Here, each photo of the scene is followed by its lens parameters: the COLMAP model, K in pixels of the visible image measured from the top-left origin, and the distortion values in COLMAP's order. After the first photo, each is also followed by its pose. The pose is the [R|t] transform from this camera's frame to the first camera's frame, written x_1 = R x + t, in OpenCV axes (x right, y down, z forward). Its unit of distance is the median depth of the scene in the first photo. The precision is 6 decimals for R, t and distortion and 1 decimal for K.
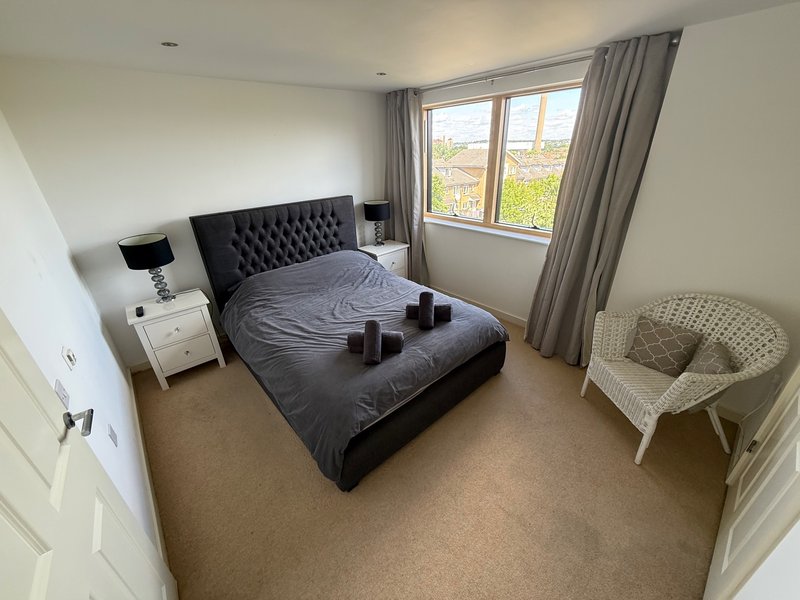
lens RADIAL K [[318.4, 0, 401.0], [0, 318.4, 297.9], [0, 0, 1]] dist [0.002245, 0.000010]
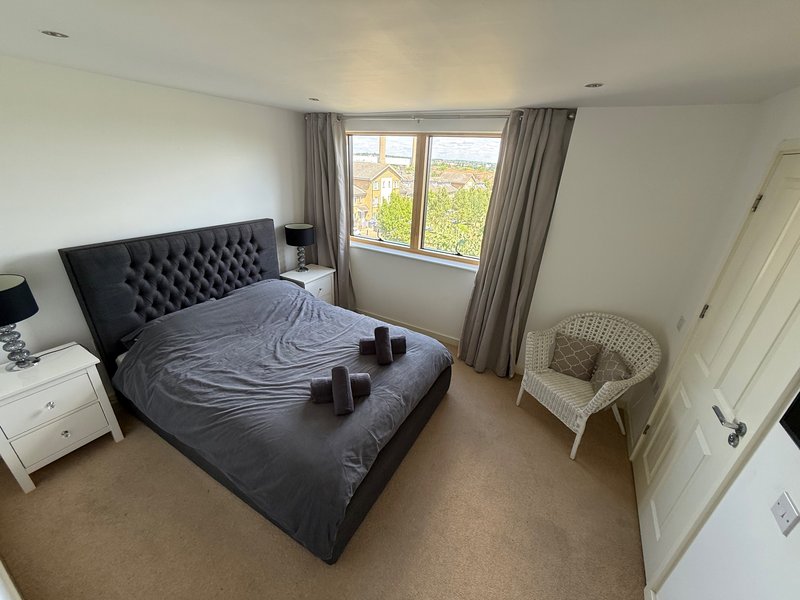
lens RADIAL K [[318.4, 0, 400.8], [0, 318.4, 298.9], [0, 0, 1]] dist [0.002245, 0.000010]
pose [[0.943361, -0.057704, 0.326710, -0.157513], [0.065915, 0.997726, -0.014105, -0.074644], [-0.325153, 0.034841, 0.945019, 0.036052]]
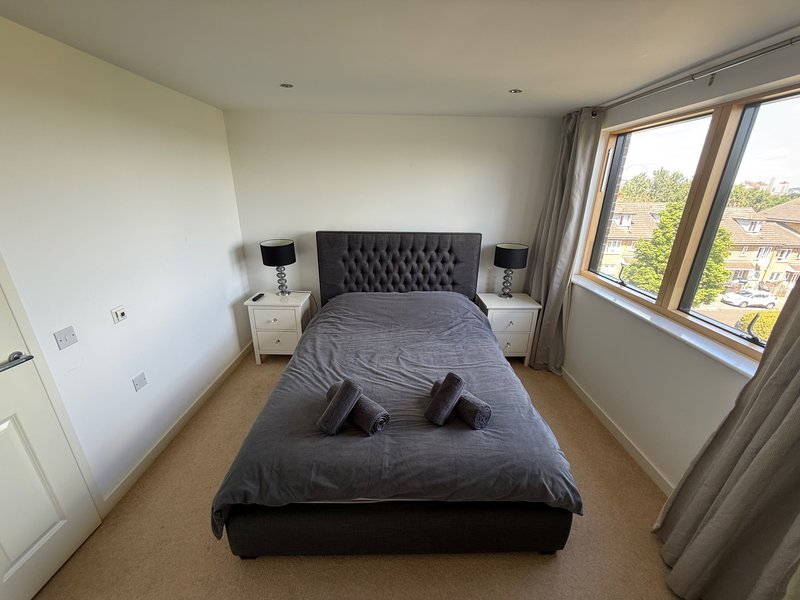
lens RADIAL K [[318.4, 0, 403.1], [0, 318.4, 298.5], [0, 0, 1]] dist [0.002245, 0.000010]
pose [[0.763454, 0.259688, -0.591355, 0.319250], [-0.313466, 0.949520, 0.012280, -0.131006], [0.564692, 0.175995, 0.806318, 0.283391]]
